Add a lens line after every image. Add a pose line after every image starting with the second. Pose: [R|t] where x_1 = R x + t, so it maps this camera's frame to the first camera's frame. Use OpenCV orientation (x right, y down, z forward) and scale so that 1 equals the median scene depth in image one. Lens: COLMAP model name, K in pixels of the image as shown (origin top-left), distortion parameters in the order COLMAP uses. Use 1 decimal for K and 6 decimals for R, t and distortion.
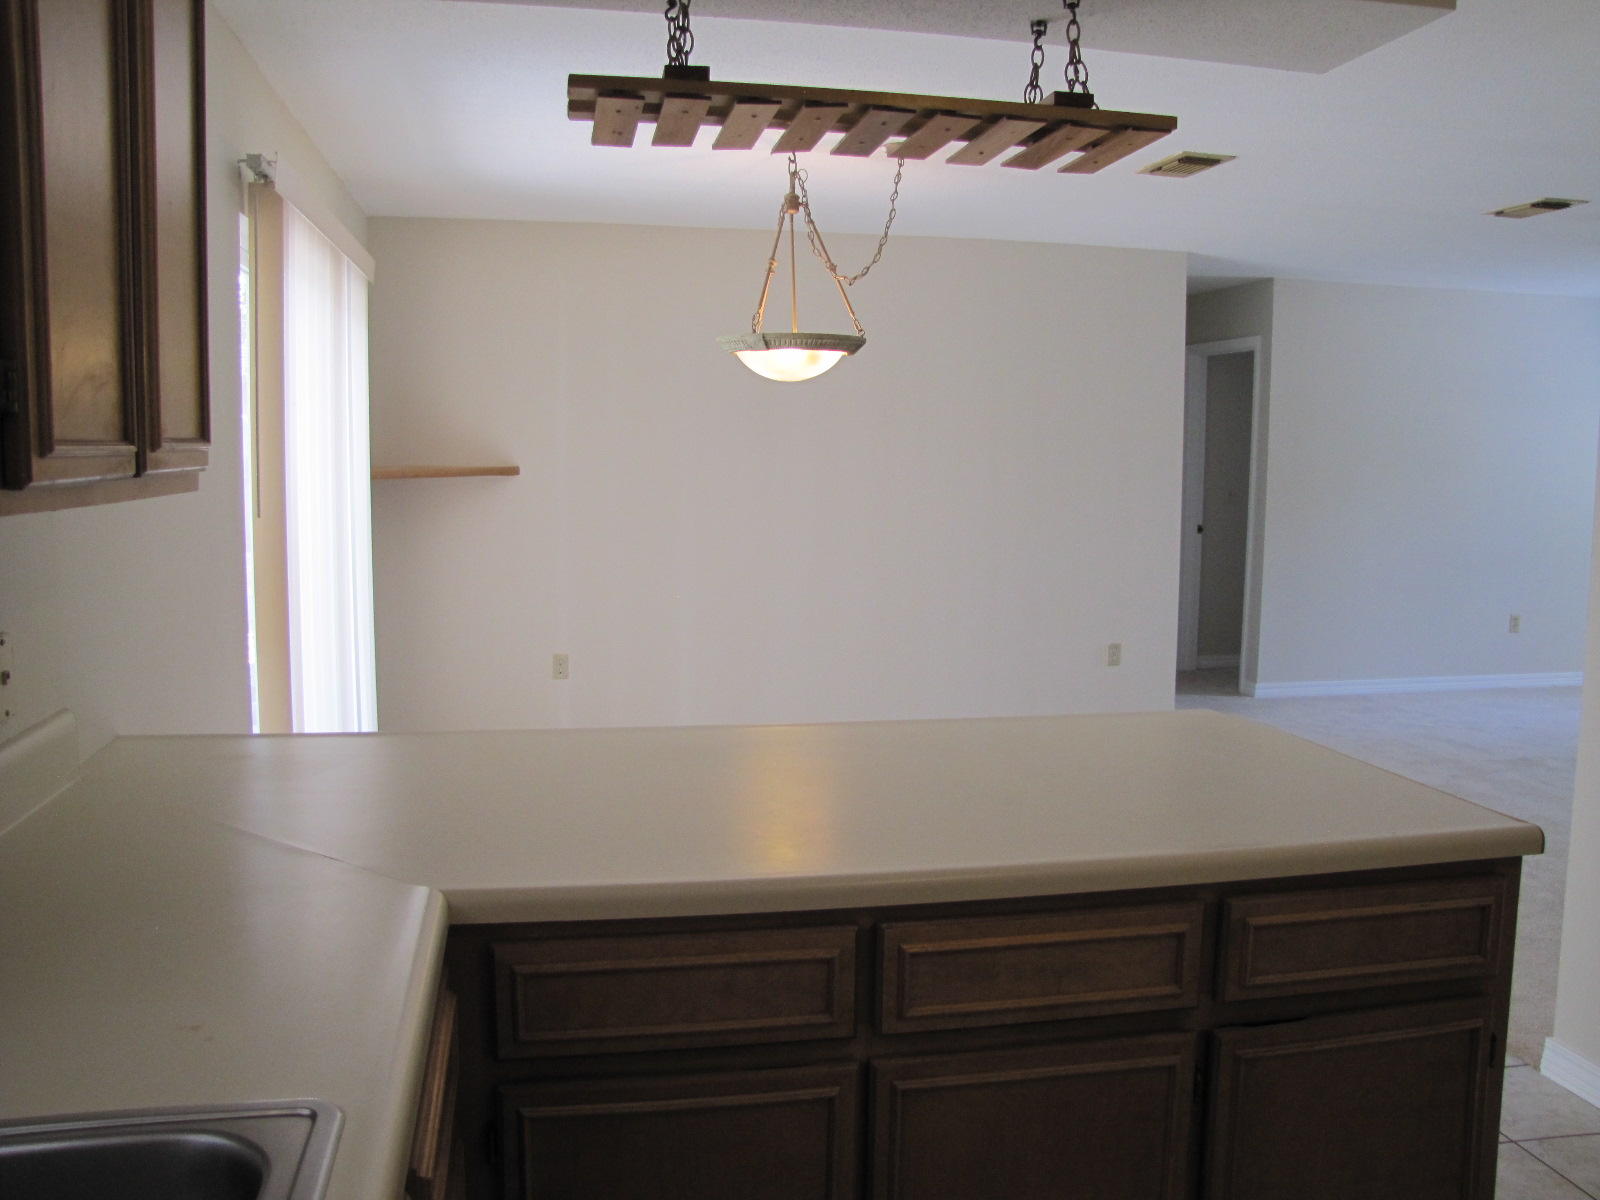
lens RADIAL K [[1341.9, 0, 802.7], [0, 1341.9, 590.4], [0, 0, 1]] dist [-0.169931, 0.148954]
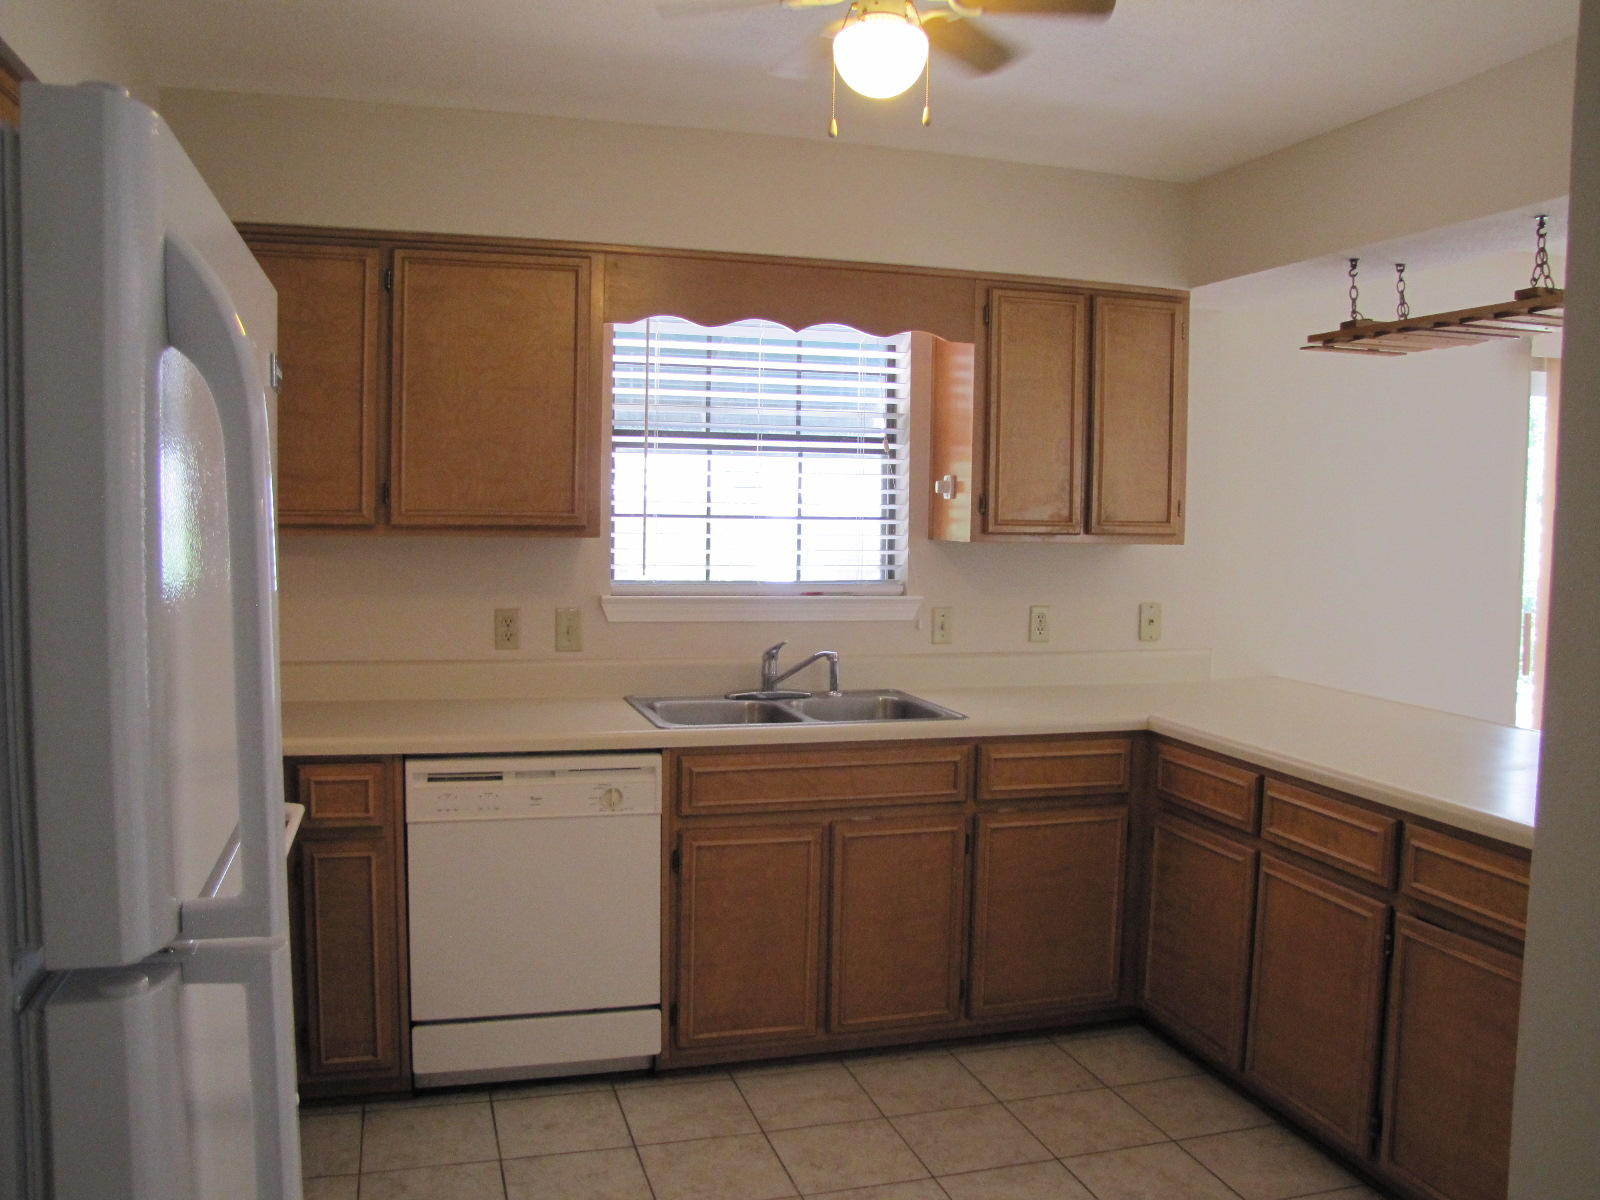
lens RADIAL K [[1341.9, 0, 802.7], [0, 1341.9, 590.4], [0, 0, 1]] dist [-0.169931, 0.148954]
pose [[0.087389, 0.053903, -0.994715, 0.679393], [-0.122041, 0.991593, 0.043012, -0.004873], [0.988670, 0.117637, 0.093233, 0.050641]]
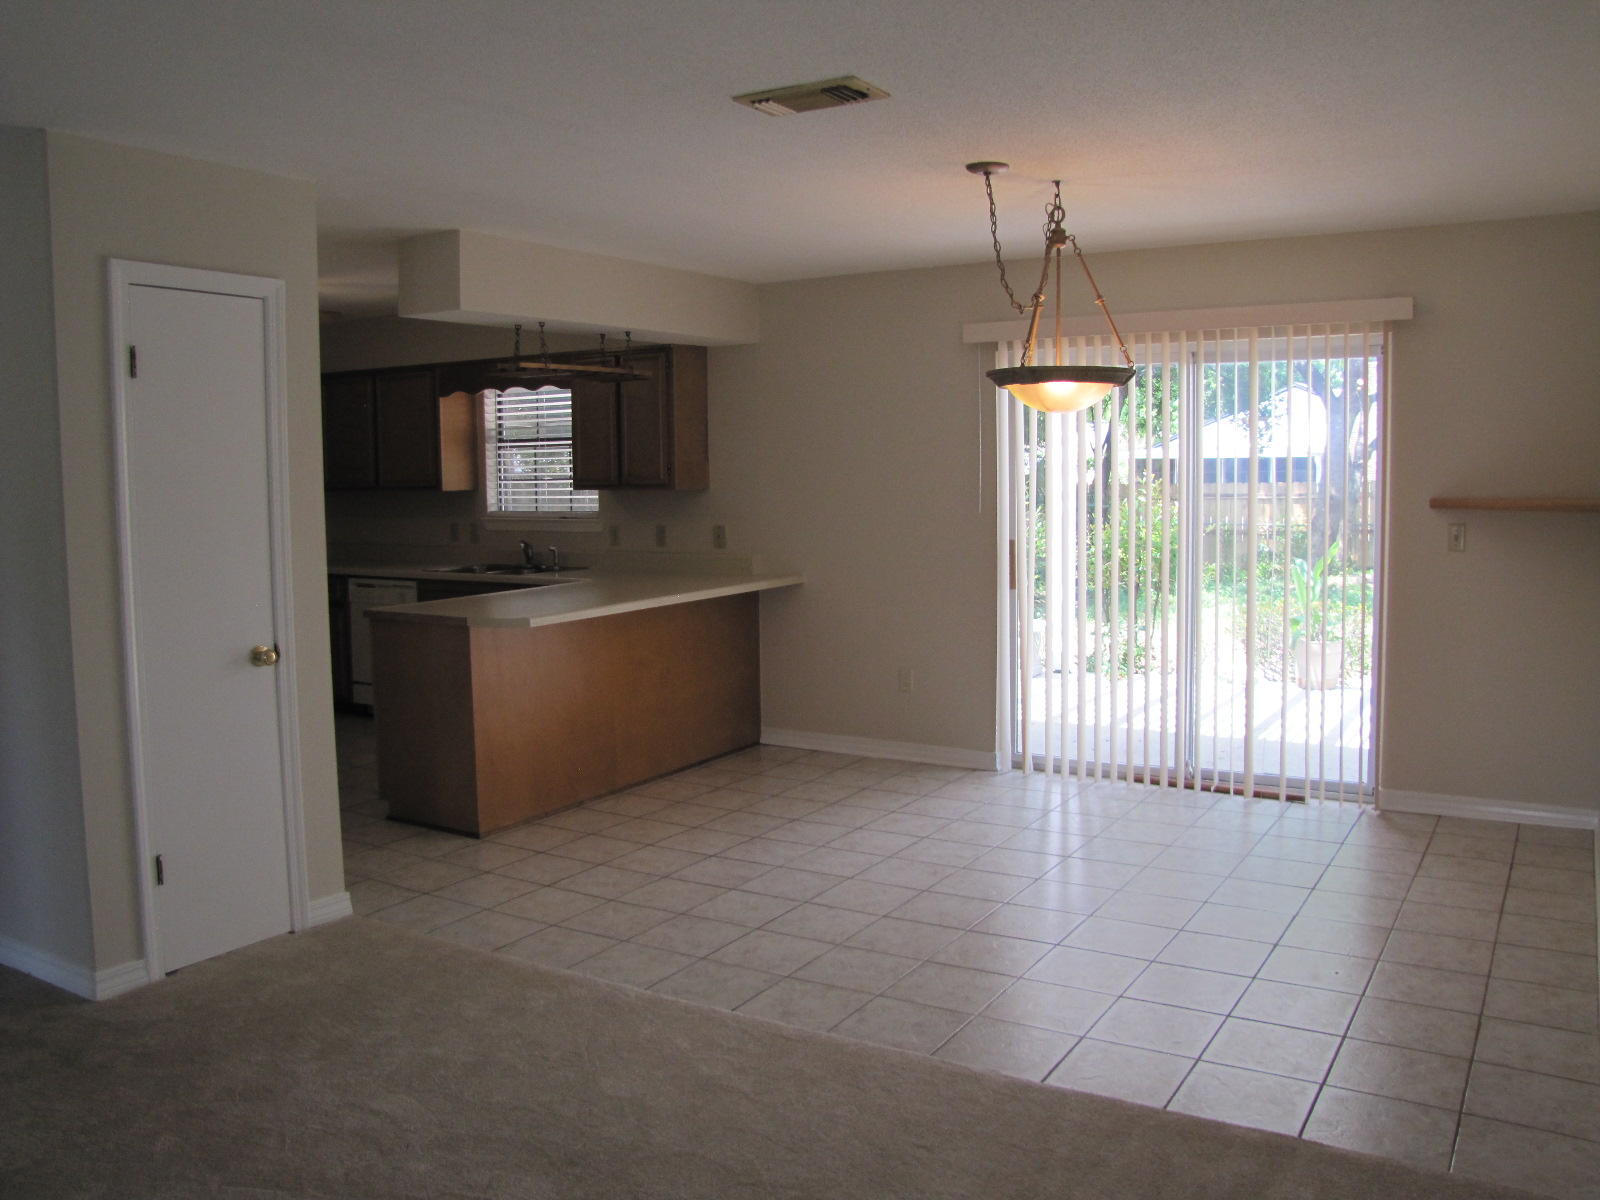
lens RADIAL K [[1341.9, 0, 802.7], [0, 1341.9, 590.4], [0, 0, 1]] dist [-0.169931, 0.148954]
pose [[-0.678180, 0.064977, -0.732017, 0.874731], [-0.072880, 0.985227, 0.154973, -0.167167], [0.731273, 0.158449, -0.663426, 1.559541]]
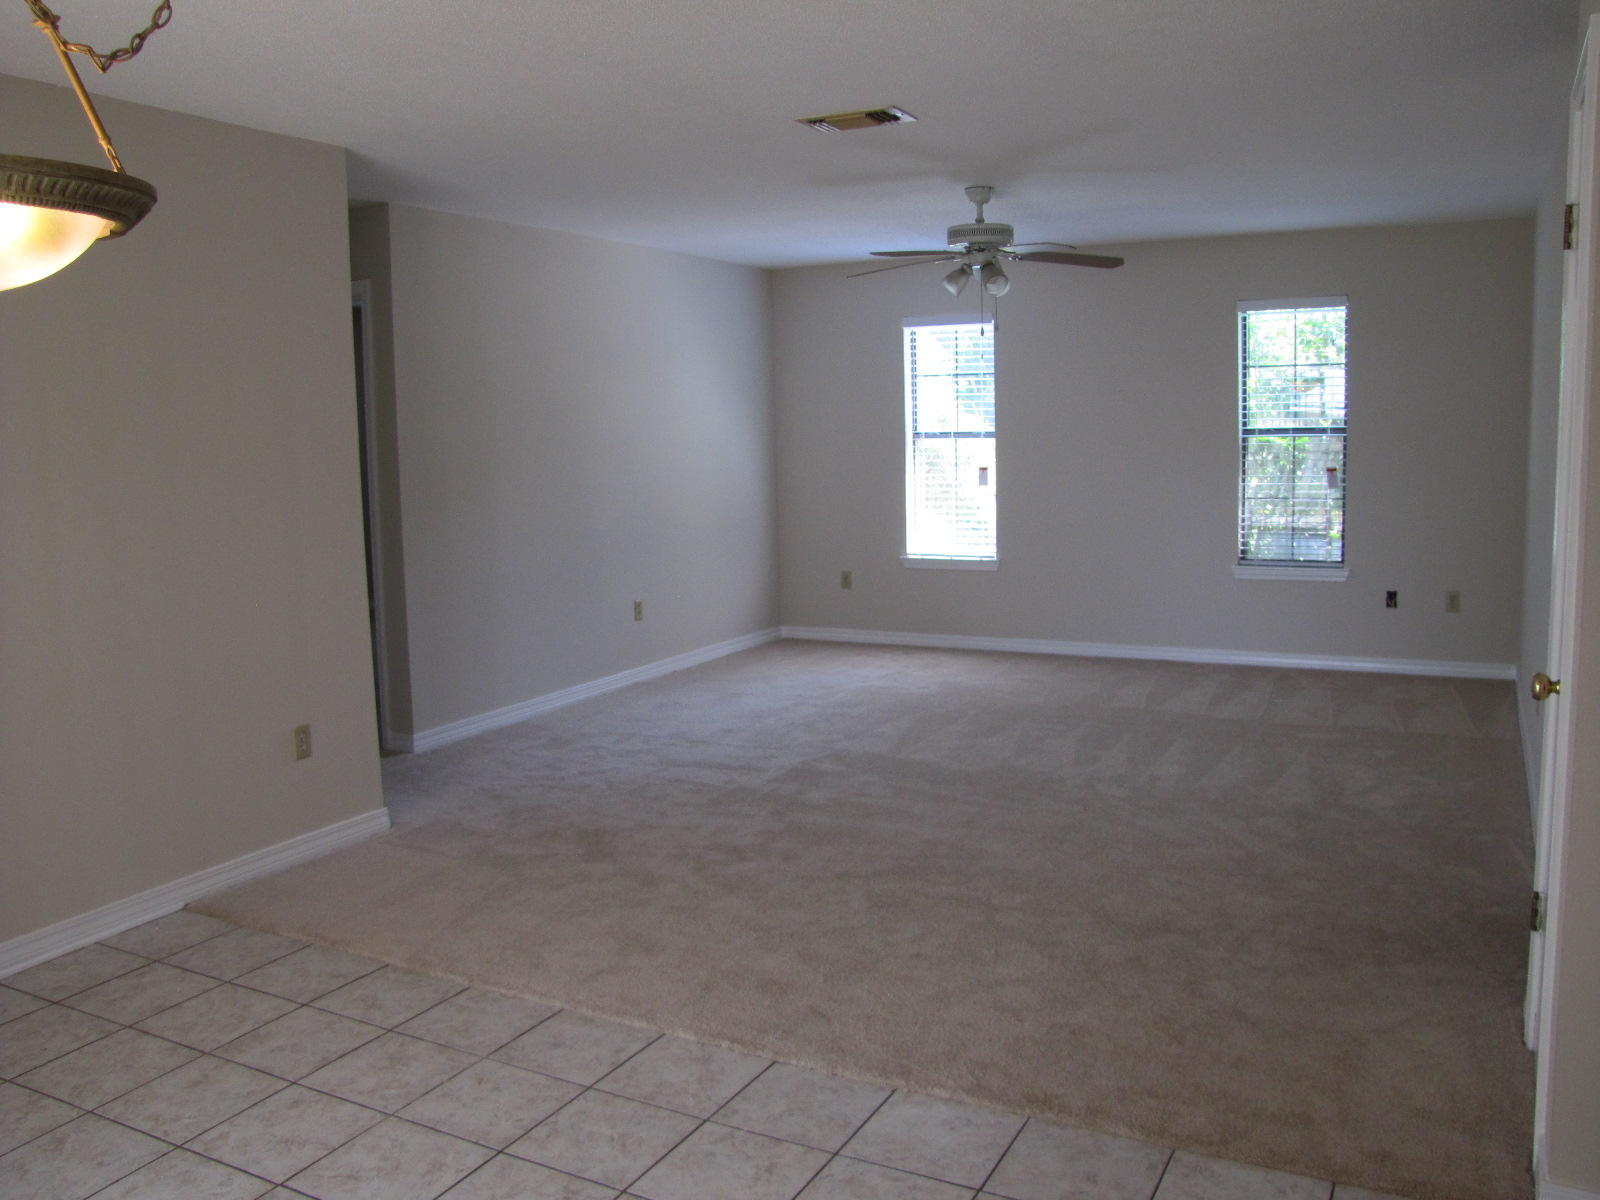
lens RADIAL K [[1341.9, 0, 802.7], [0, 1341.9, 590.4], [0, 0, 1]] dist [-0.169931, 0.148954]
pose [[0.629561, -0.121989, 0.767315, -0.160045], [0.113638, 0.991434, 0.064383, -0.063084], [-0.768596, 0.046663, 0.638031, 0.567575]]
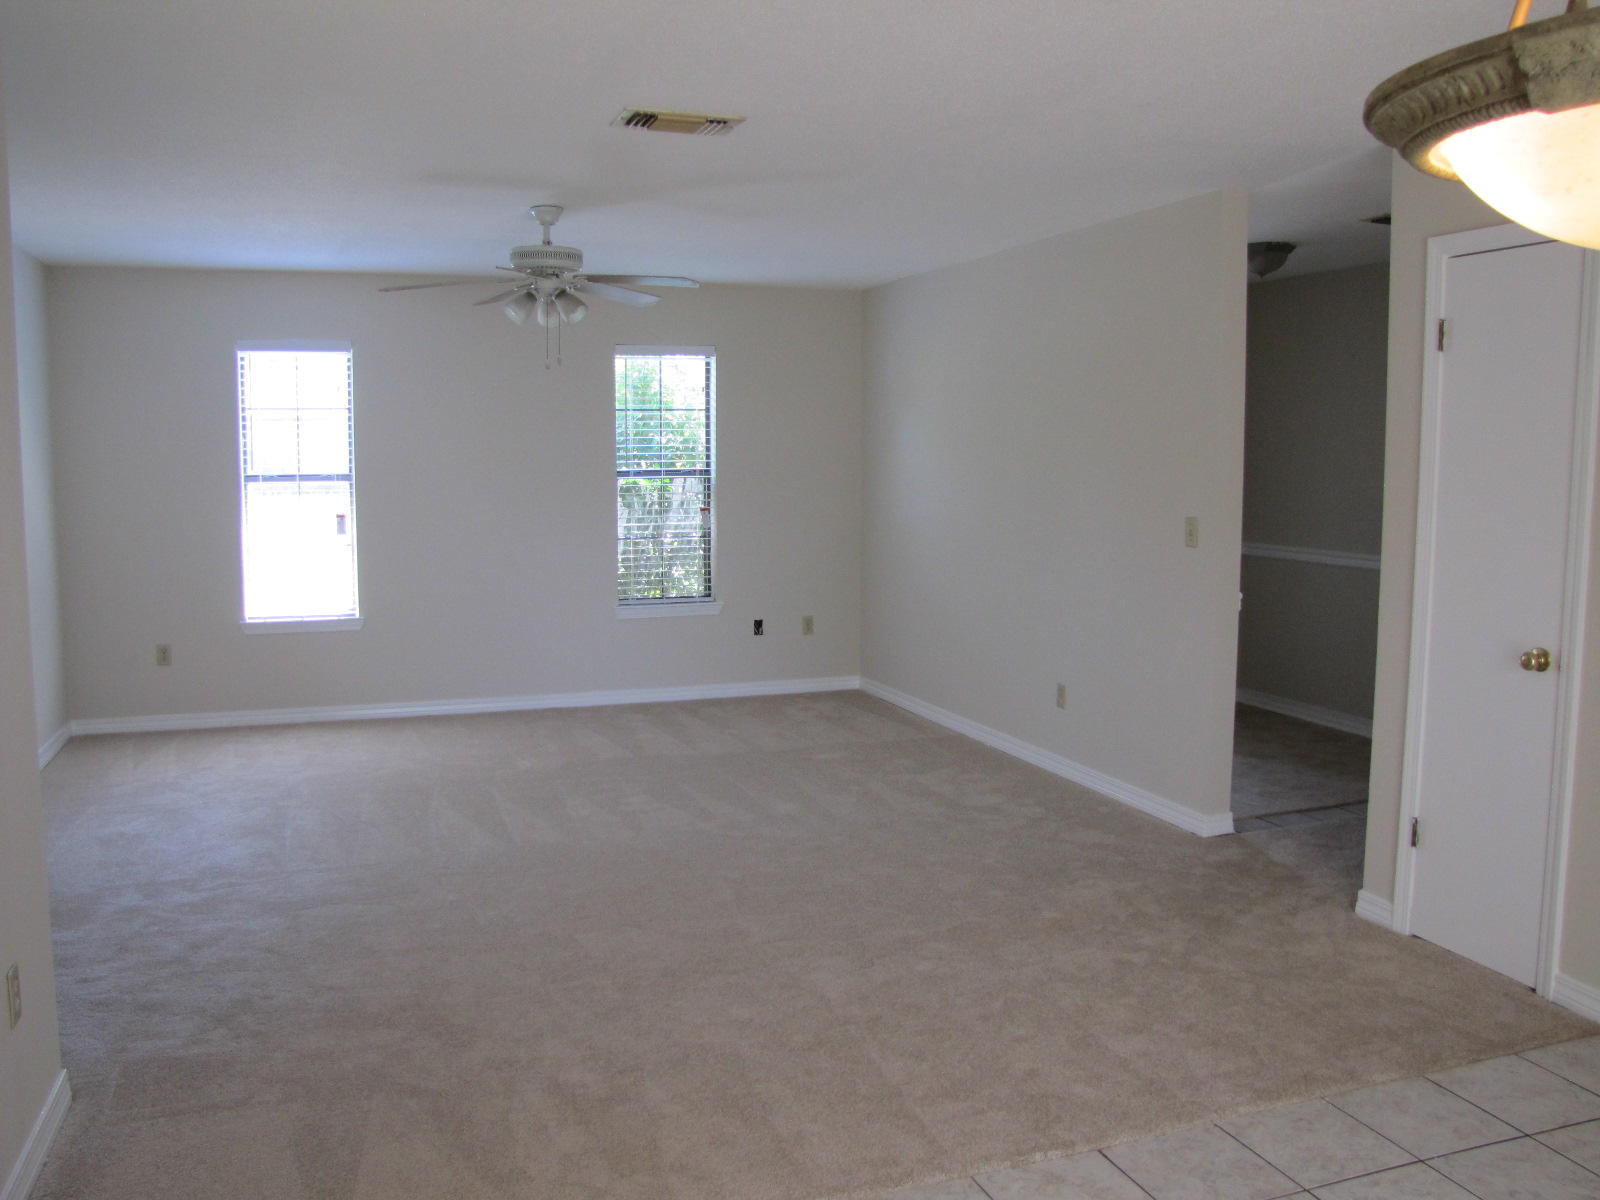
lens RADIAL K [[1337.8, 0, 821.4], [0, 1337.8, 564.8], [0, 0, 1]] dist [-0.183163, 0.164686]
pose [[-0.155059, -0.092956, 0.983522, -0.237394], [0.104835, 0.988393, 0.109945, -0.138206], [-0.982327, 0.120156, -0.143514, 1.208709]]
